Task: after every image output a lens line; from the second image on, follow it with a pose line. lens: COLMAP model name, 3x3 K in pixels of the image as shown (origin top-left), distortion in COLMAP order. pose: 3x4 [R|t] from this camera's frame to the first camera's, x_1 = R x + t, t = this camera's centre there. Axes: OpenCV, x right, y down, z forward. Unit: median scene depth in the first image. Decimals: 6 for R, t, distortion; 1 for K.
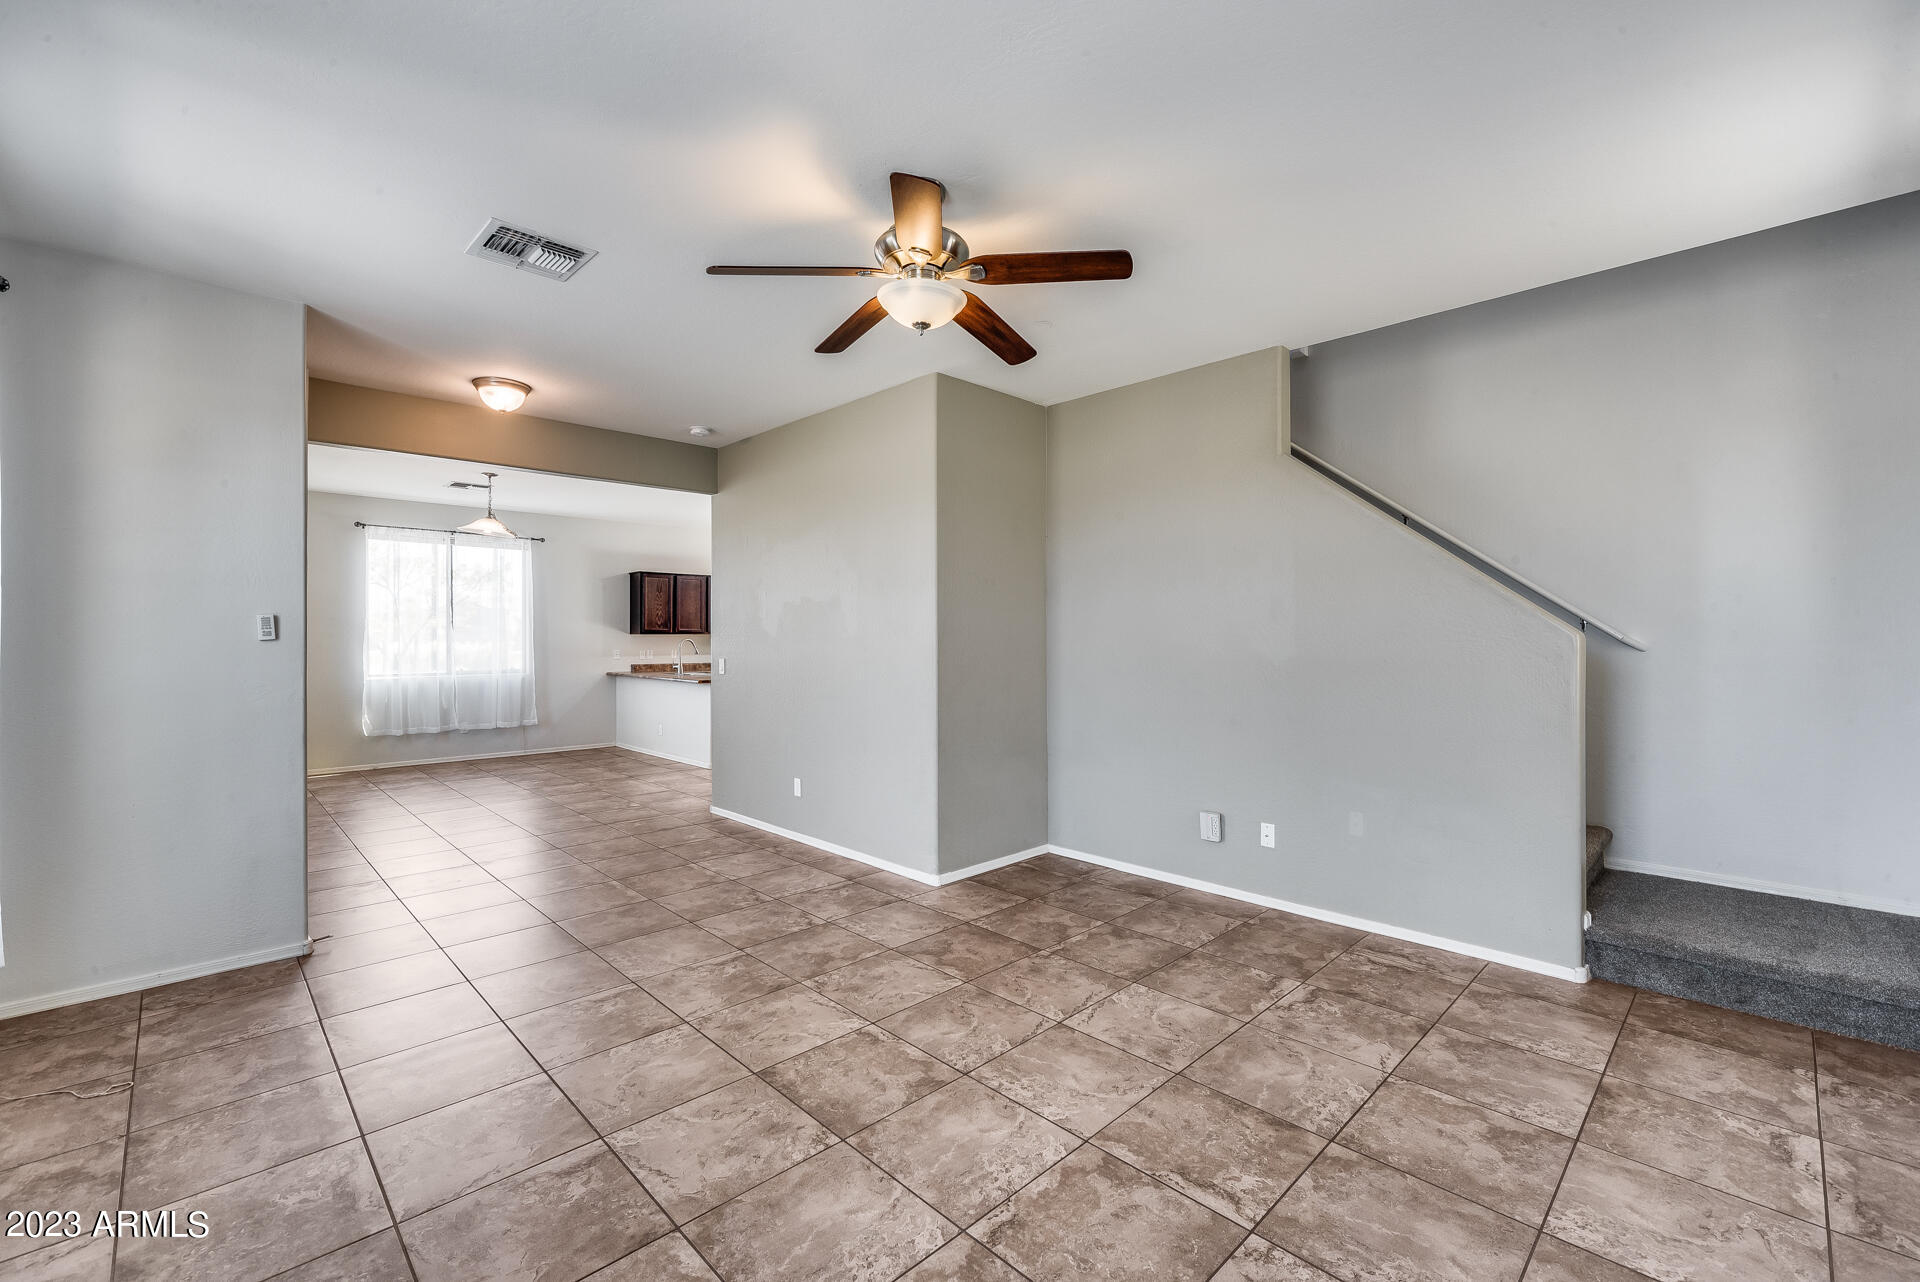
lens RADIAL K [[800.1, 0, 972.7], [0, 800.1, 636.1], [0, 0, 1]] dist [-0.002790, -0.000997]
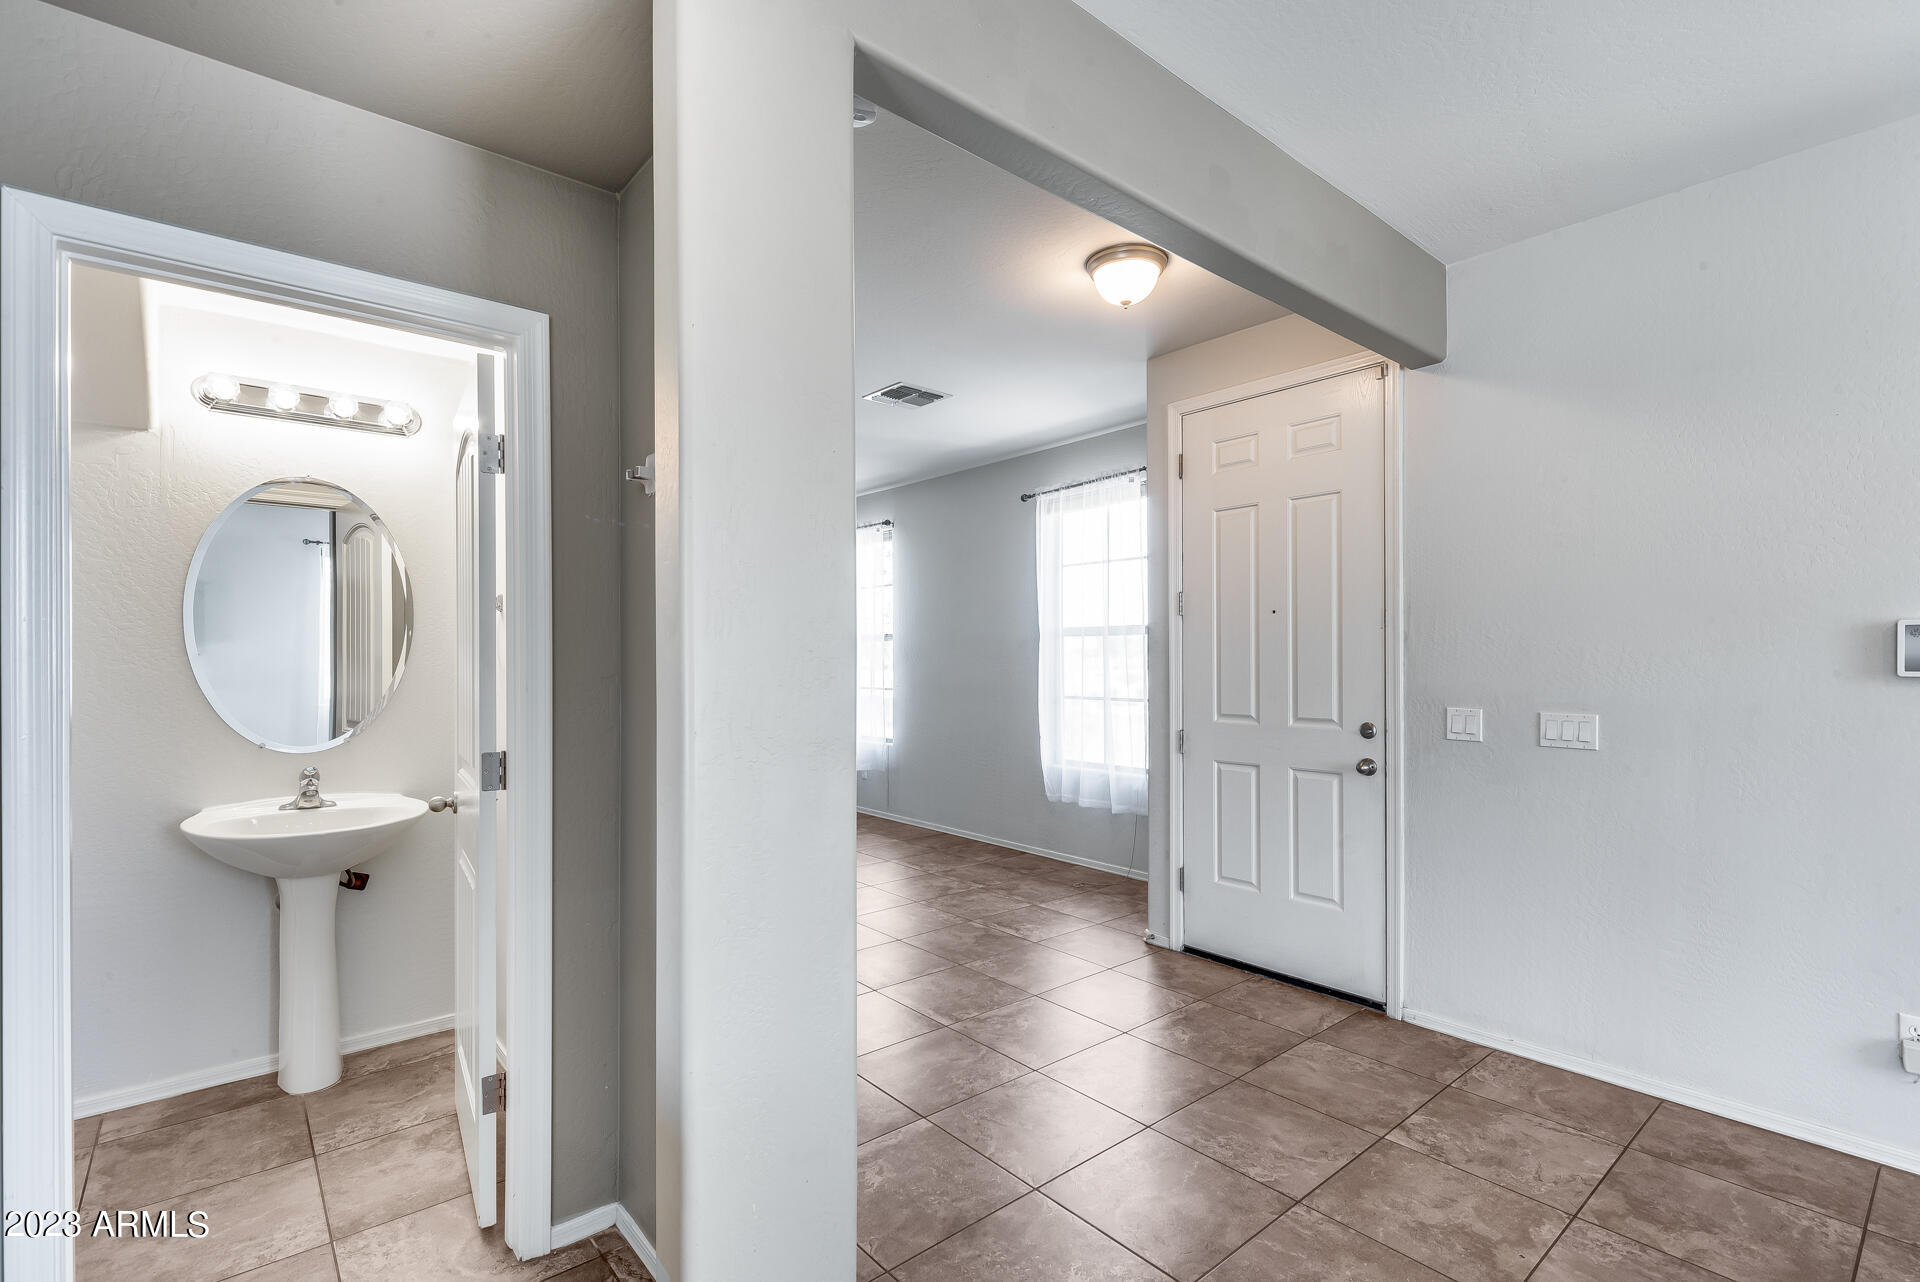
lens RADIAL K [[893.0, 0, 953.7], [0, 893.0, 653.6], [0, 0, 1]] dist [-0.001263, 0.000070]
pose [[-0.995887, 0.004586, 0.090484, -0.526187], [0.004192, 0.999981, -0.004547, 0.000018], [-0.090503, -0.004150, -0.995888, 1.760881]]
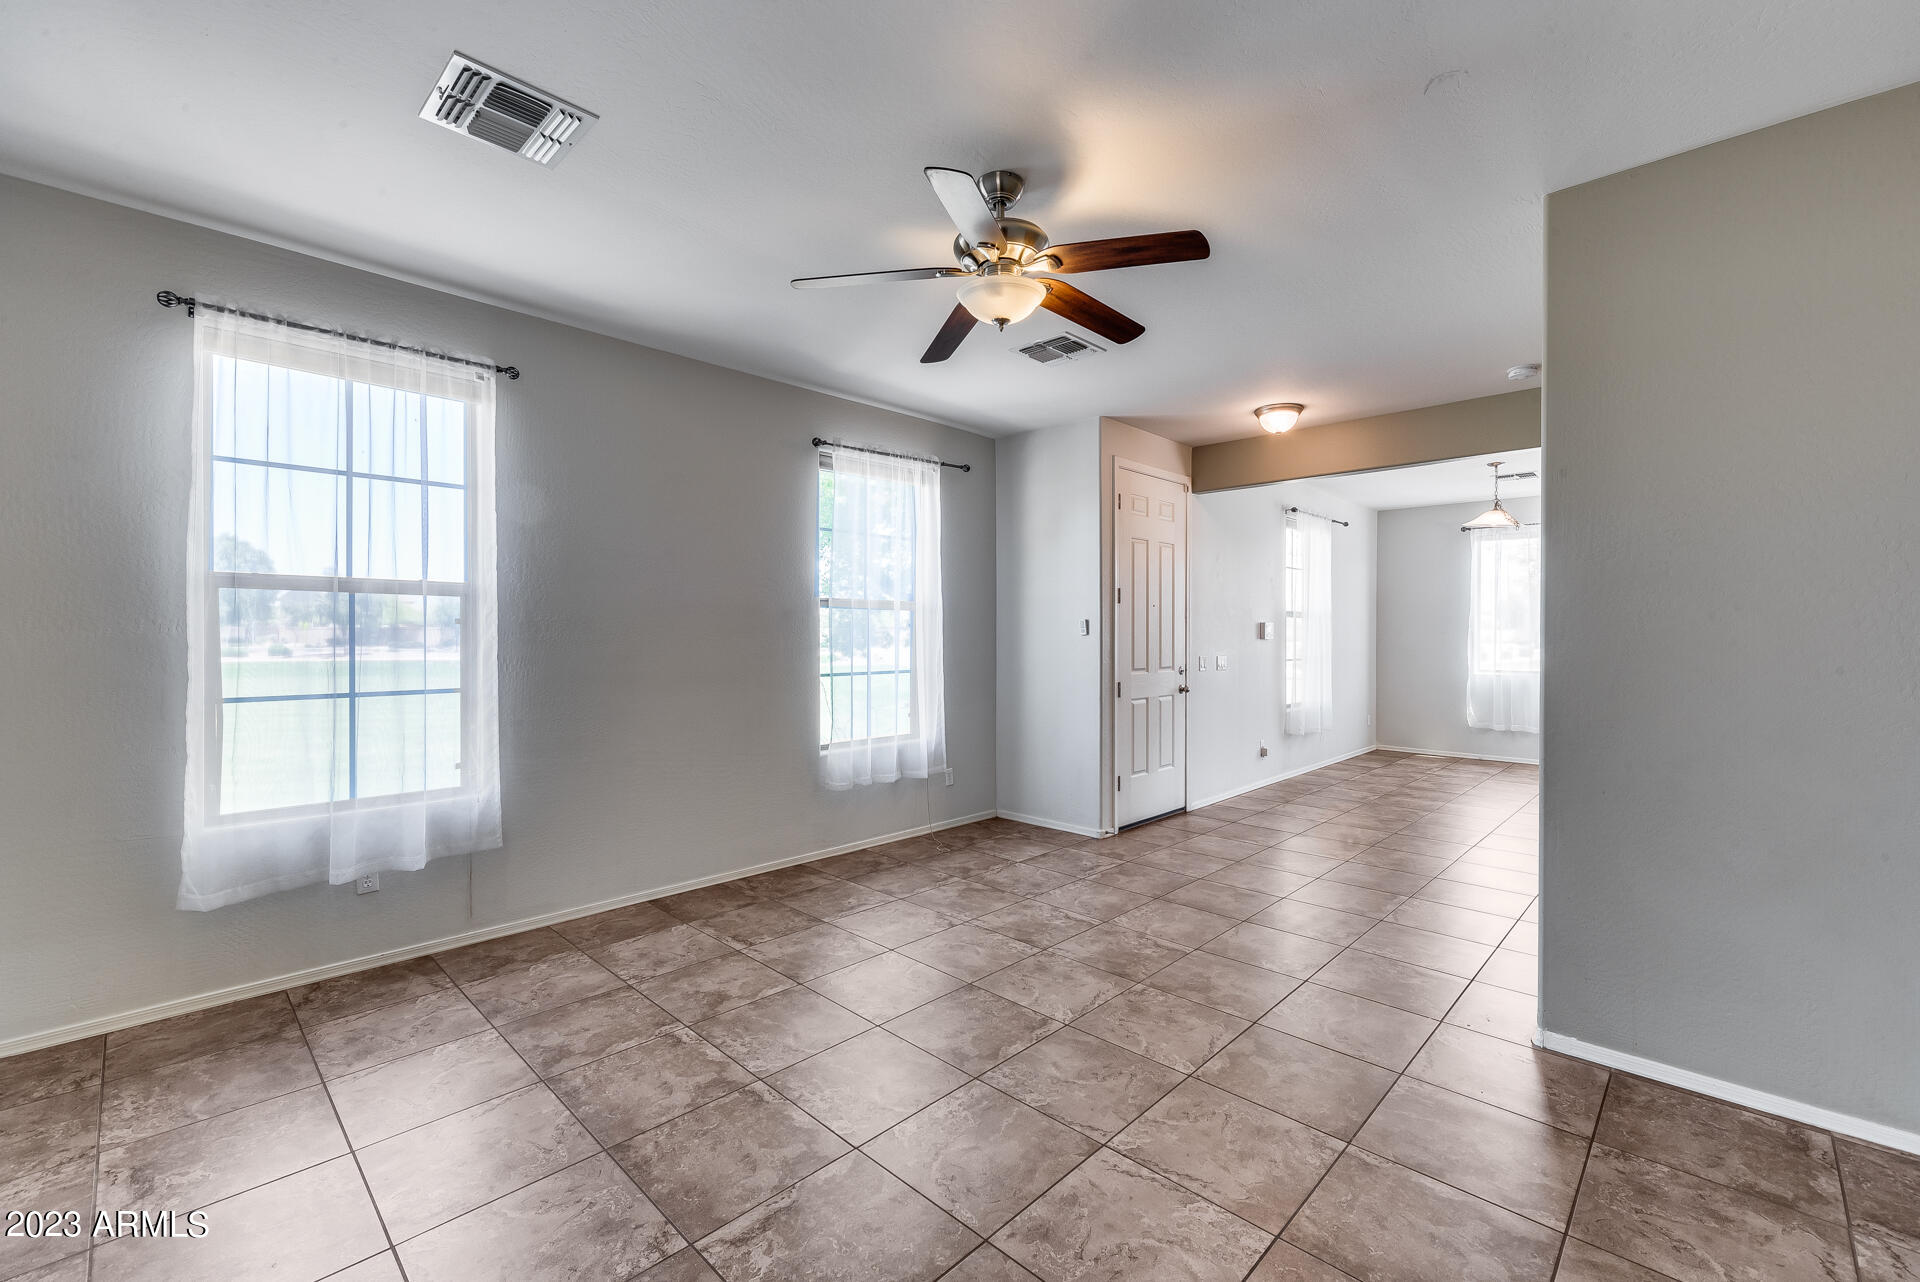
lens RADIAL K [[800.1, 0, 950.9], [0, 800.1, 634.5], [0, 0, 1]] dist [-0.002790, -0.000997]
pose [[0.011722, 0.002841, -0.999927, 0.544834], [-0.002323, 0.999993, 0.002814, 0.000958], [0.999929, 0.002290, 0.011729, 0.537831]]
